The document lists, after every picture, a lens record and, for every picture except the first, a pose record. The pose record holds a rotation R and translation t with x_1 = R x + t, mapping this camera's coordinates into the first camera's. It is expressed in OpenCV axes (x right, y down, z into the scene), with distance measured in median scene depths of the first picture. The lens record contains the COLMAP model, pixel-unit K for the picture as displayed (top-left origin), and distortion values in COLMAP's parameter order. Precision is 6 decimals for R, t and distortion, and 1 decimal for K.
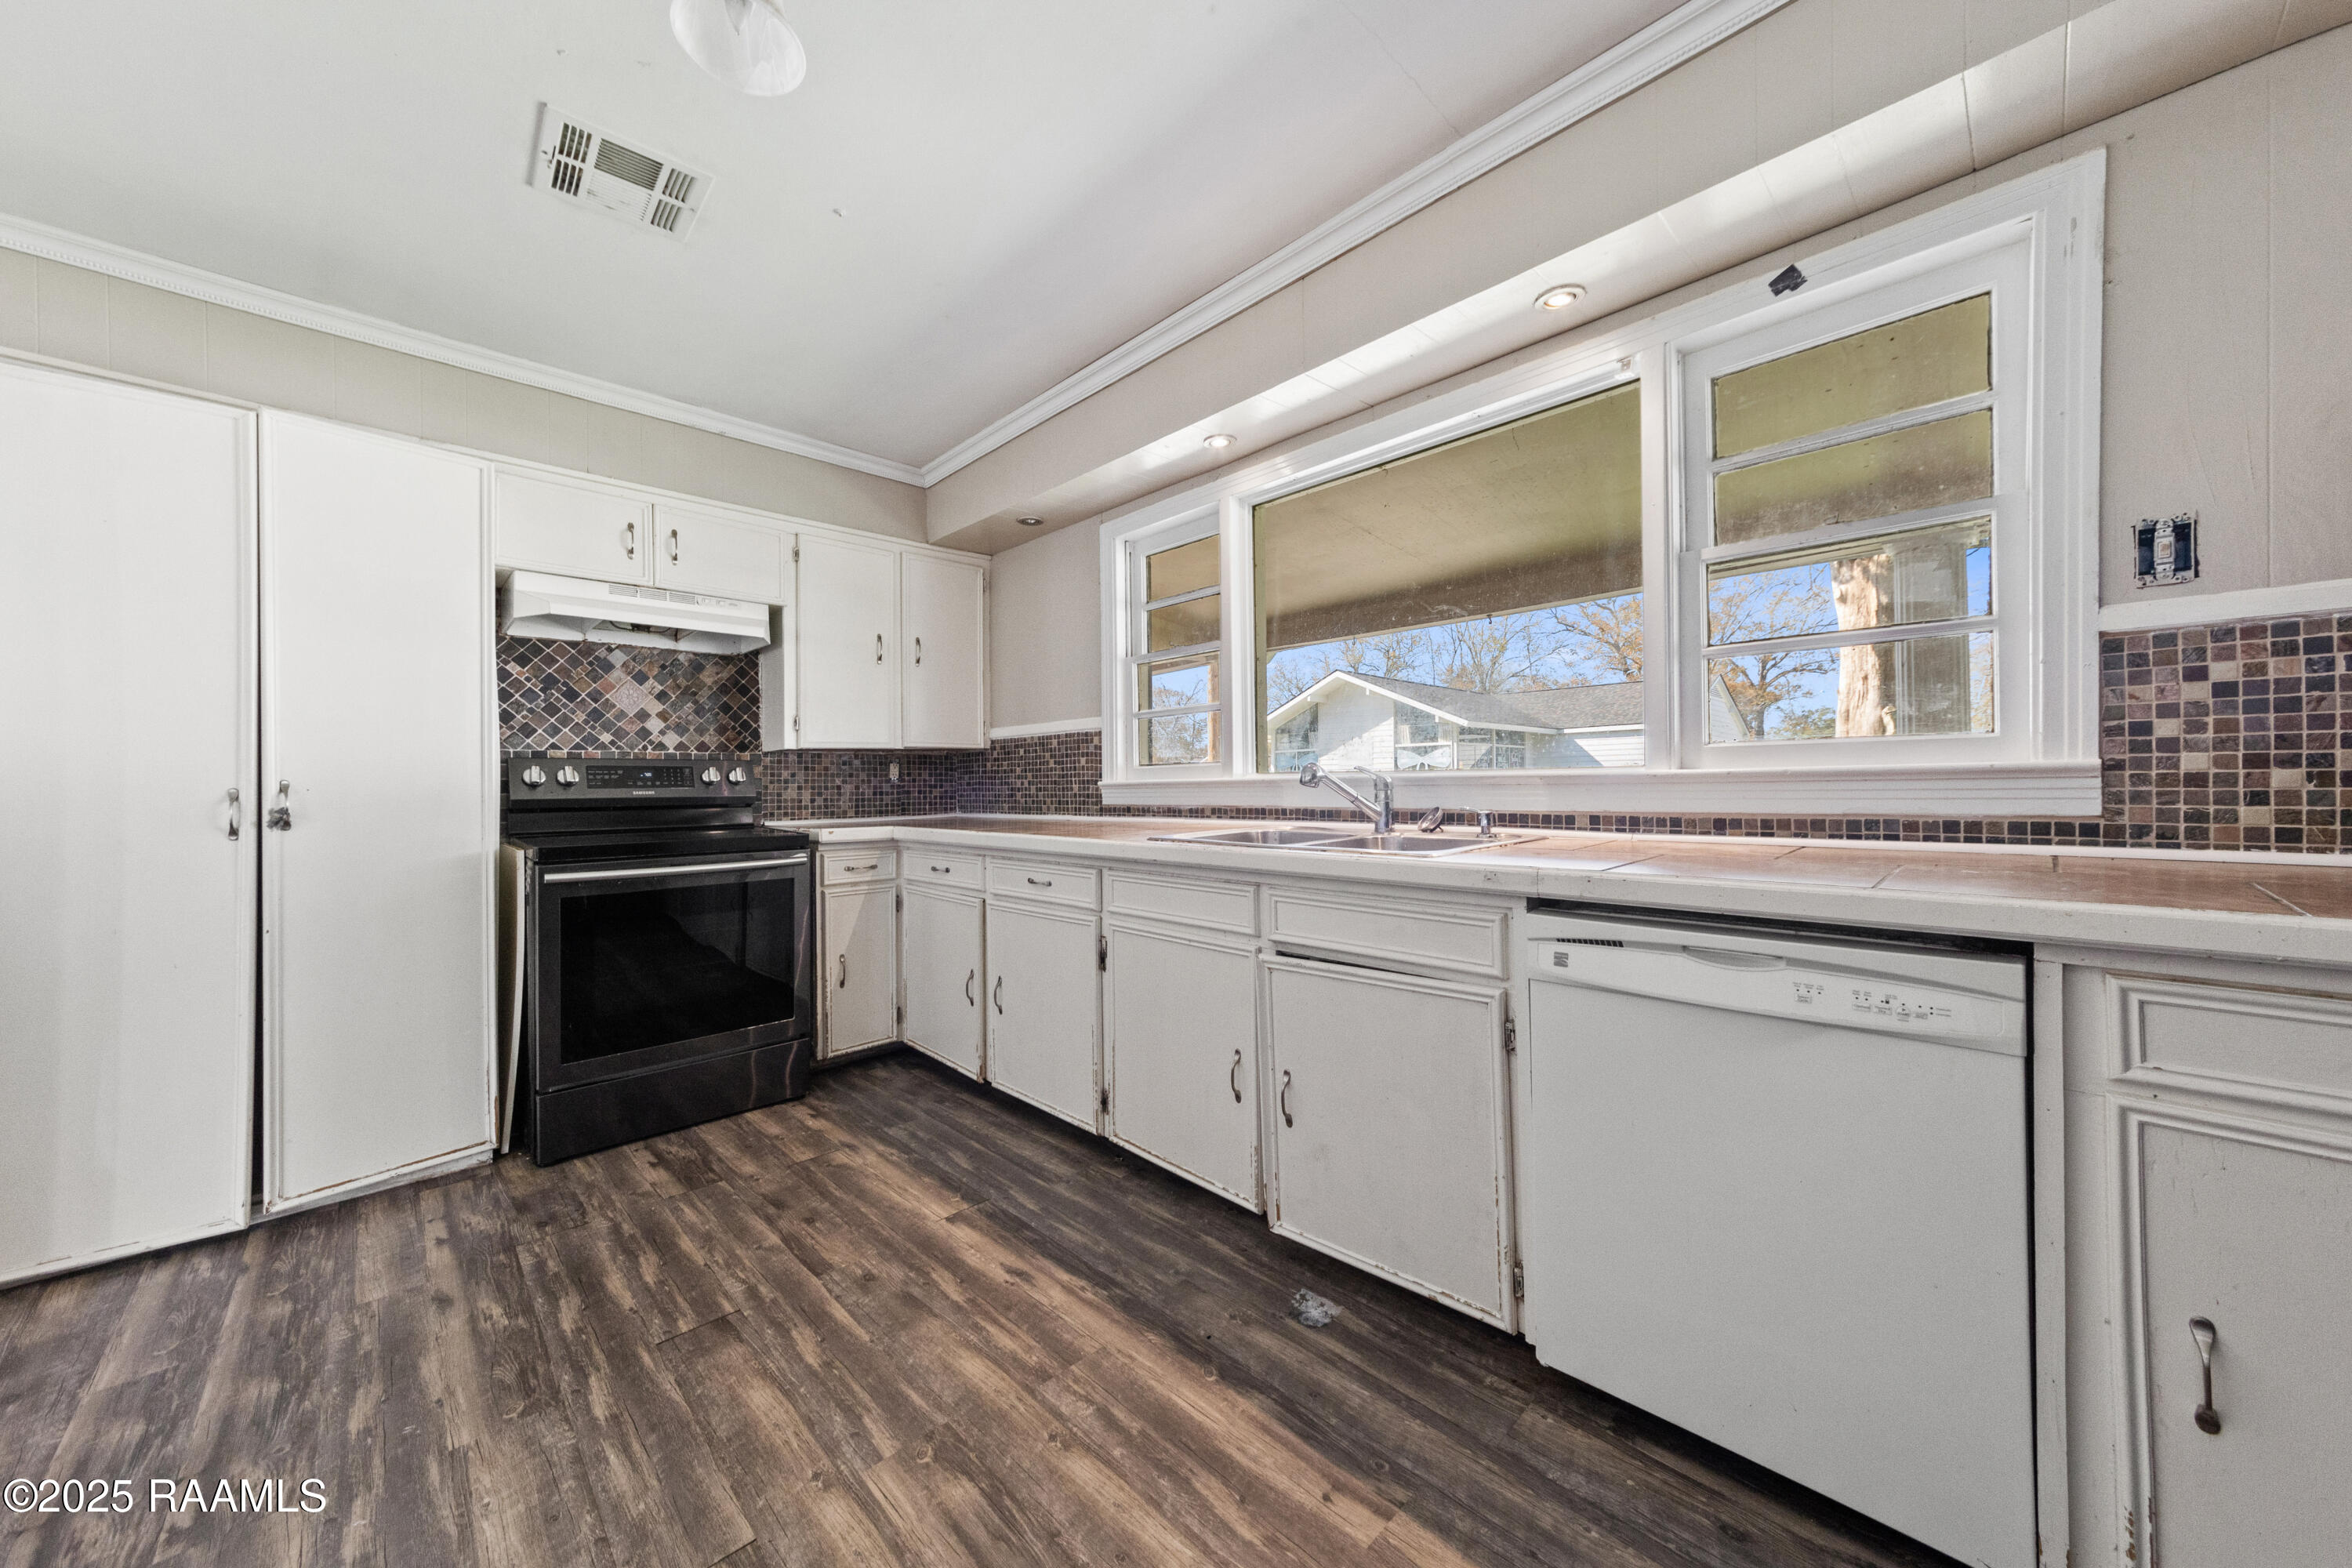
lens RADIAL K [[845.9, 0, 1181.2], [0, 845.9, 773.9], [0, 0, 1]] dist [0.000485, -0.000041]
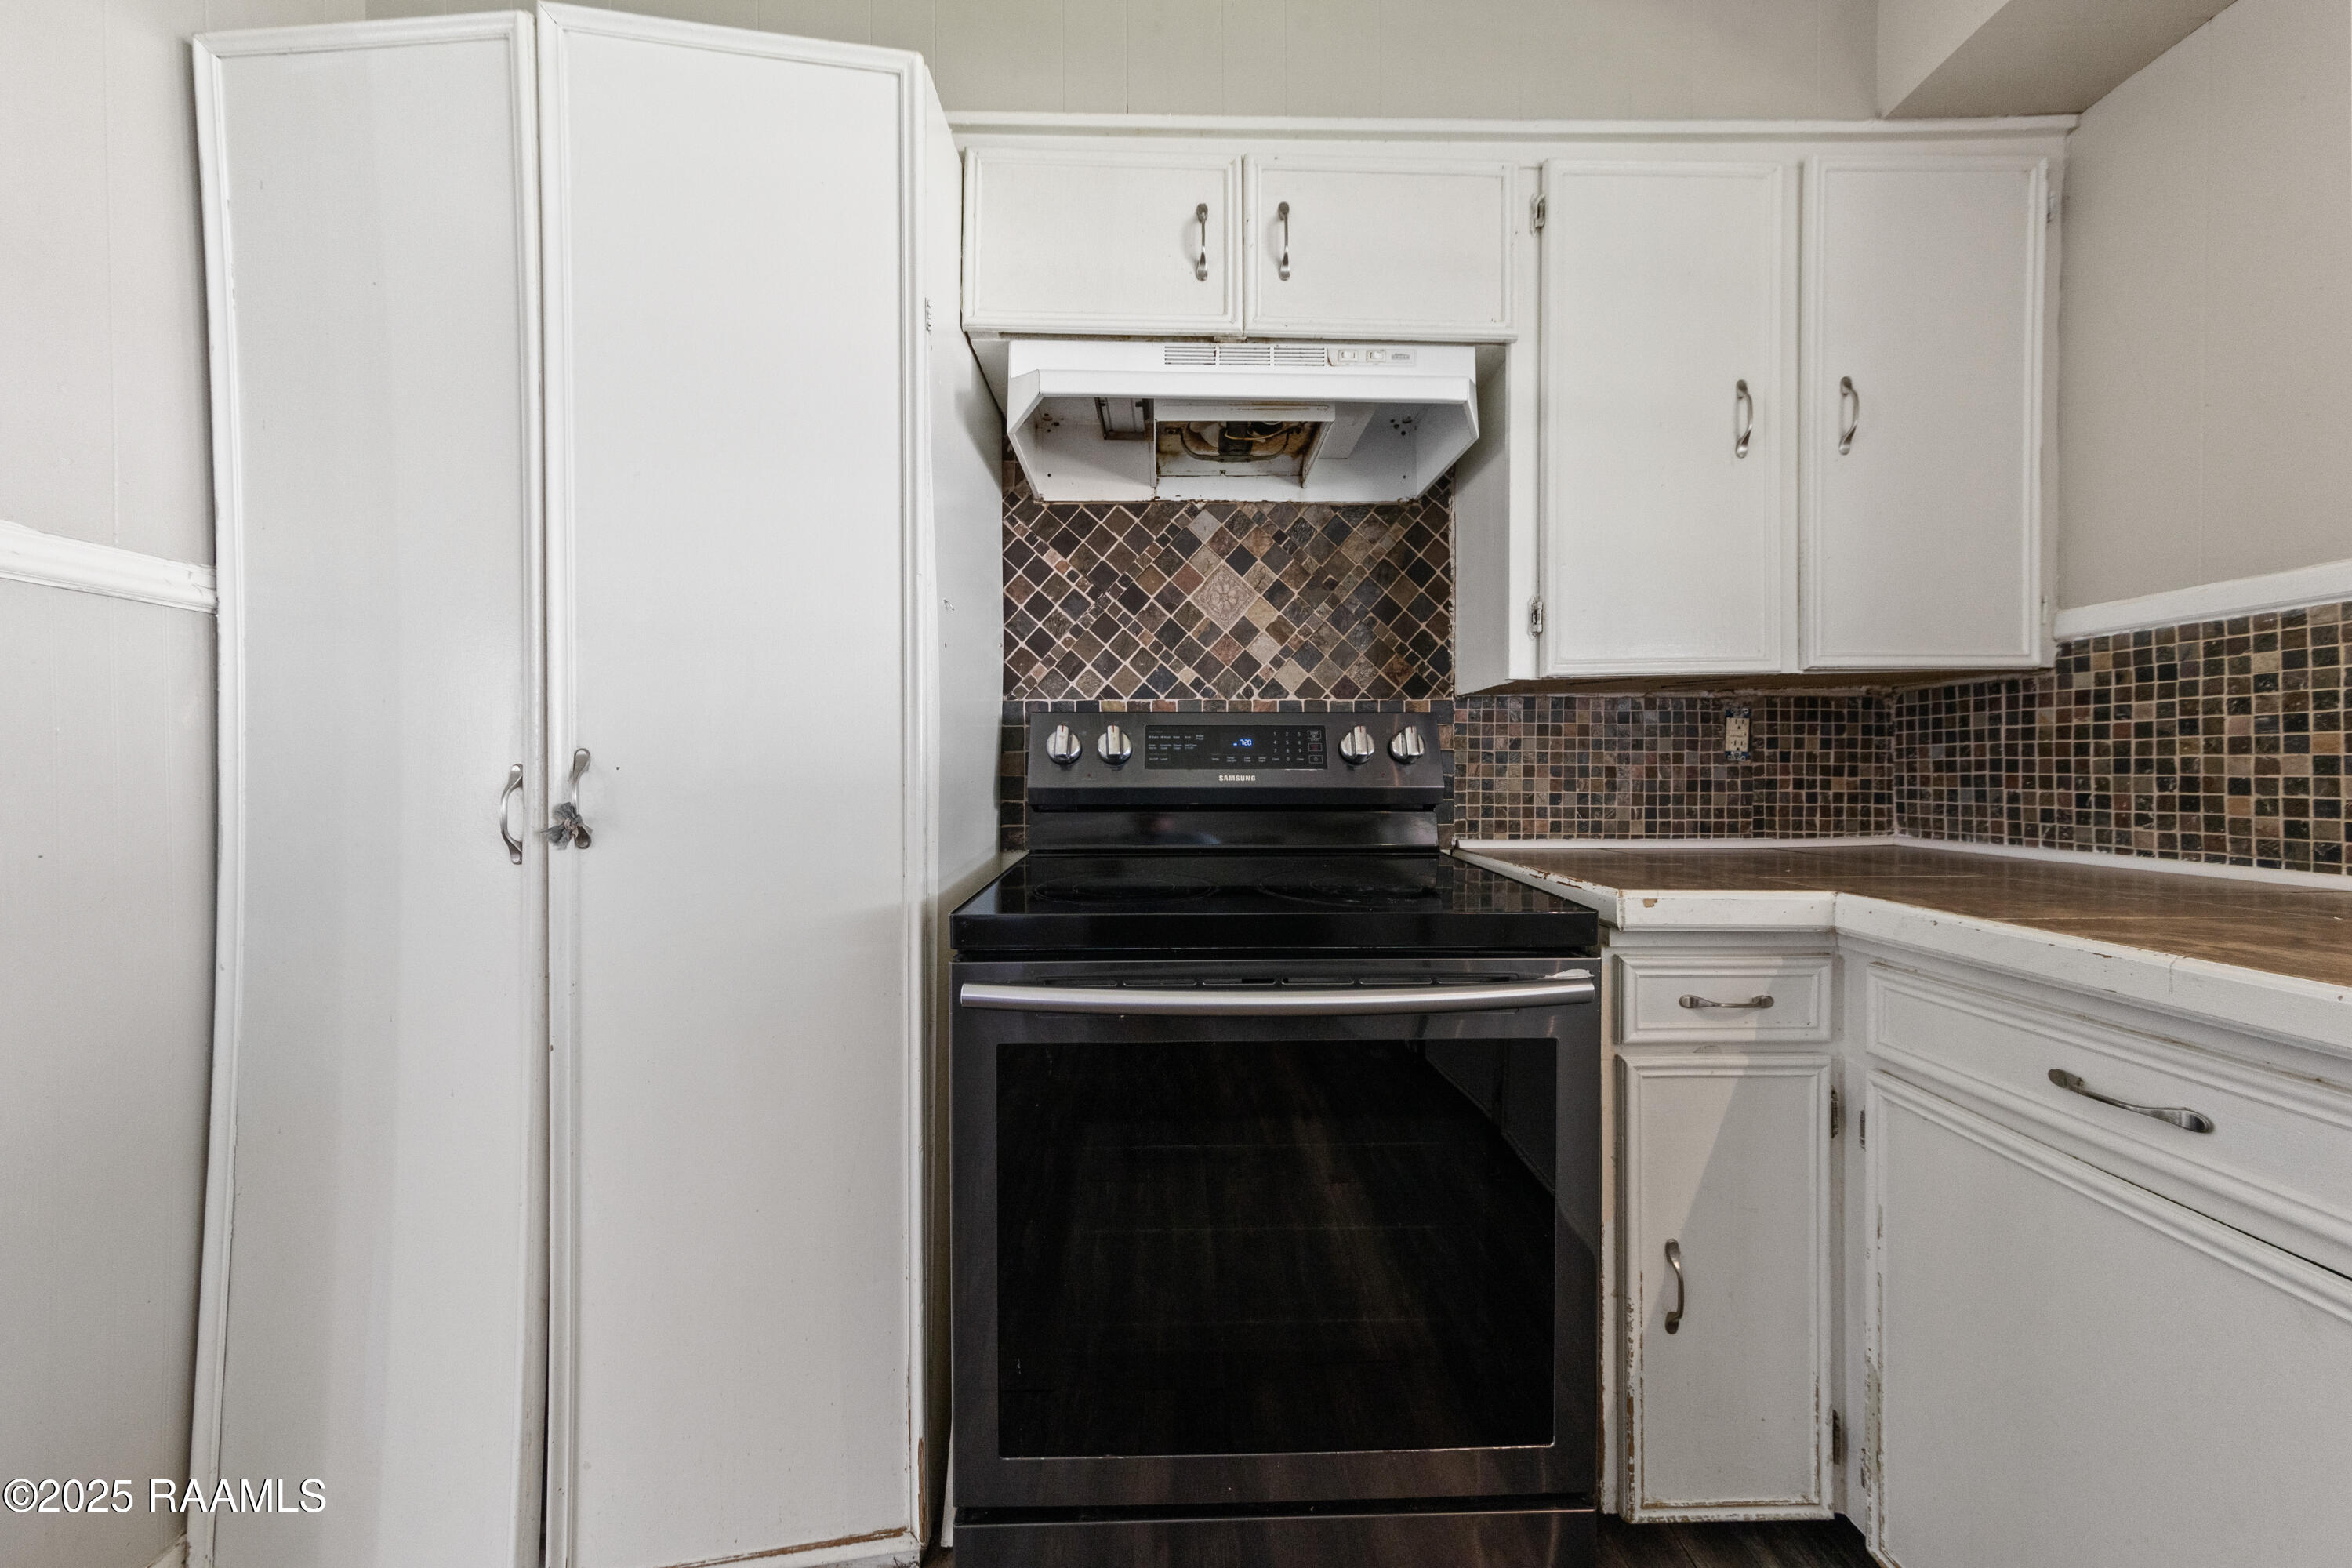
lens RADIAL K [[845.9, 0, 1181.2], [0, 845.9, 773.9], [0, 0, 1]] dist [0.000485, -0.000041]
pose [[0.733051, 0.016267, -0.679979, -0.301333], [0.000830, 0.999692, 0.024811, 0.006983], [0.680173, -0.018752, 0.732812, 0.578168]]
